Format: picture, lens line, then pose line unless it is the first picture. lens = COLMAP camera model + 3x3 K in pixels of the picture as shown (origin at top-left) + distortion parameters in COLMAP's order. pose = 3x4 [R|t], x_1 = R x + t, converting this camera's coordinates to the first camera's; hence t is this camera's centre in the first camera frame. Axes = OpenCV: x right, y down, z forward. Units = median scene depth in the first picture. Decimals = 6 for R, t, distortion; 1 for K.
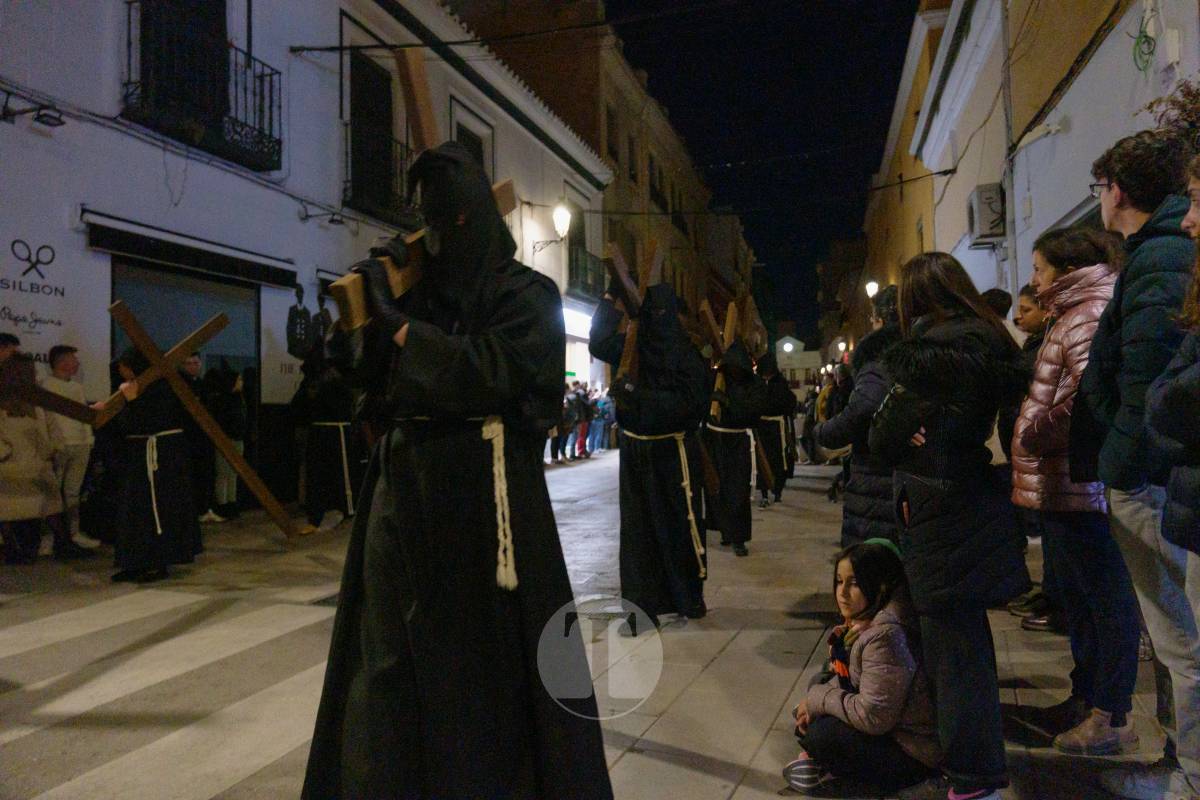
lens RADIAL K [[822.2, 0, 611.6], [0, 822.2, 387.7], [0, 0, 1]] dist [-0.018573, 0.007176]
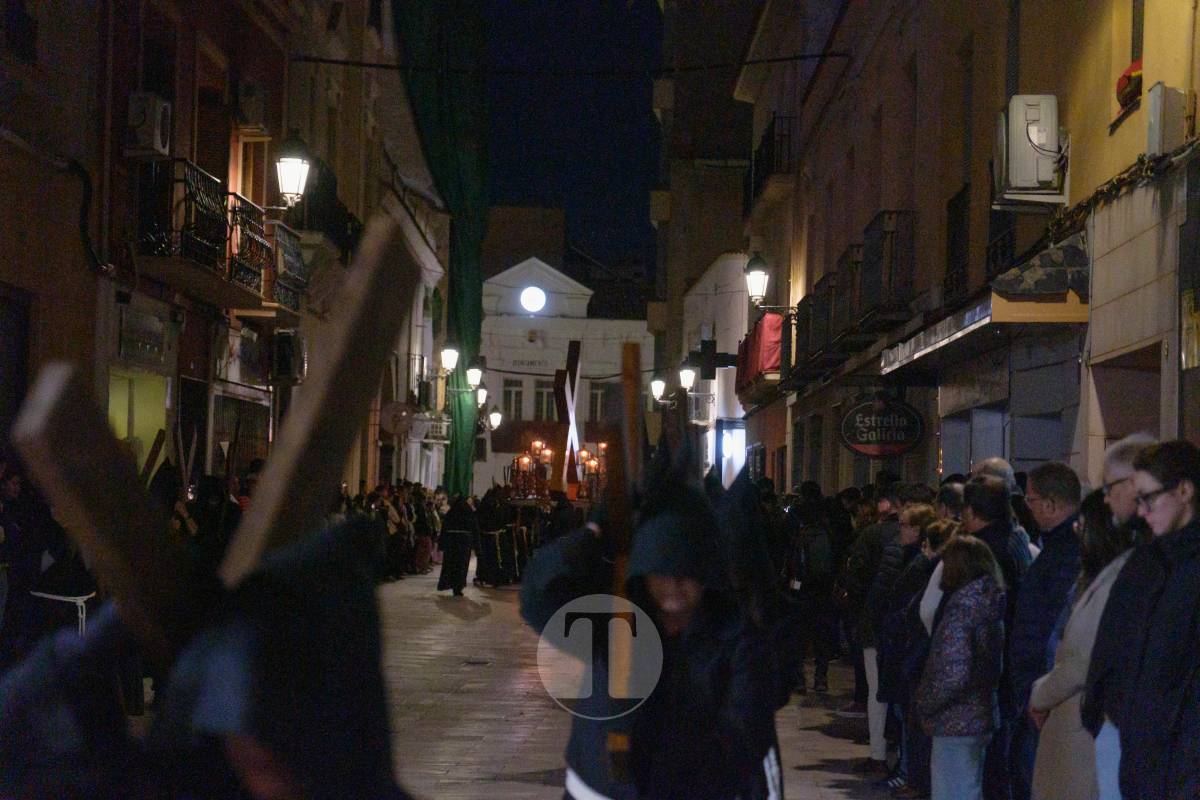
lens RADIAL K [[2877.6, 0, 566.8], [0, 2877.6, 421.9], [0, 0, 1]] dist [0.058855, 0.000000]
pose [[0.973199, 0.056699, 0.222866, 0.332156], [-0.056073, 0.998385, -0.009144, -0.013607], [-0.223025, -0.003598, 0.974806, 1.443839]]
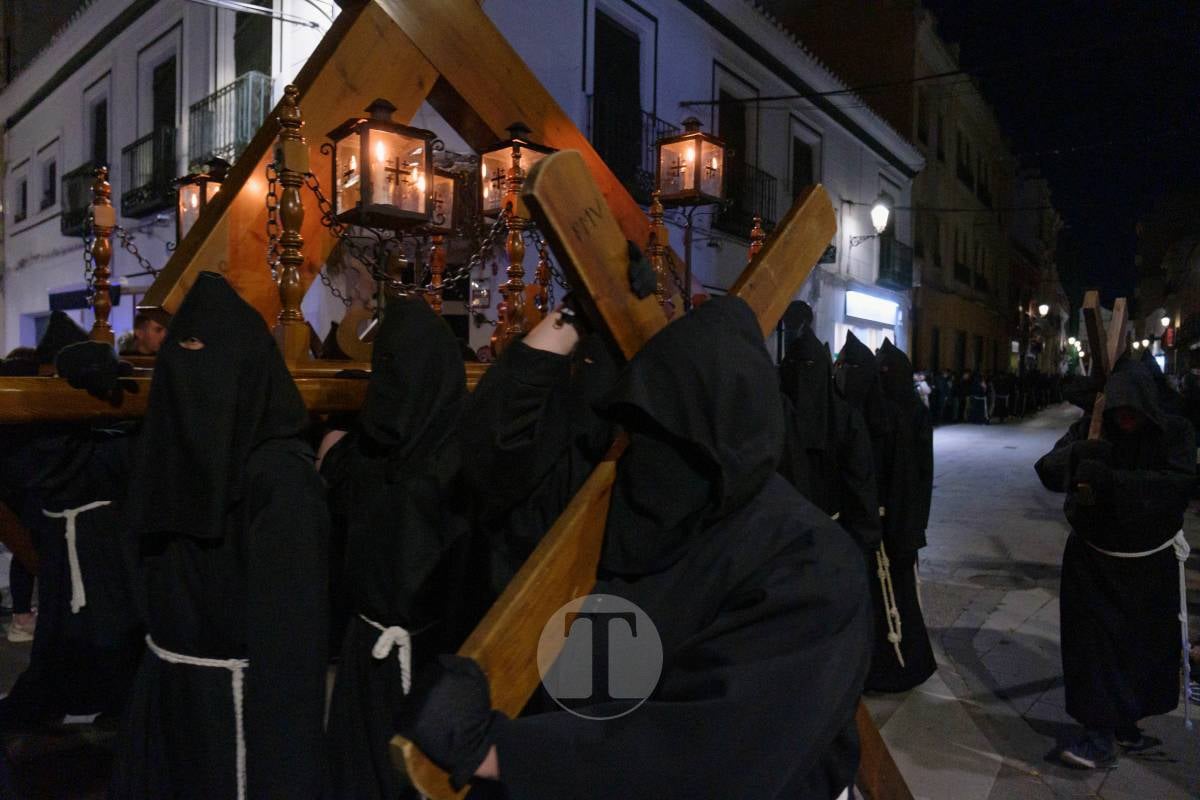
lens RADIAL K [[823.9, 0, 610.1], [0, 823.9, 405.2], [0, 0, 1]] dist [-0.020764, 0.006838]
pose [[0.950403, 0.043865, -0.307914, -0.096797], [-0.023322, 0.997268, 0.070083, -0.049901], [0.310147, -0.059426, 0.948830, -0.219460]]
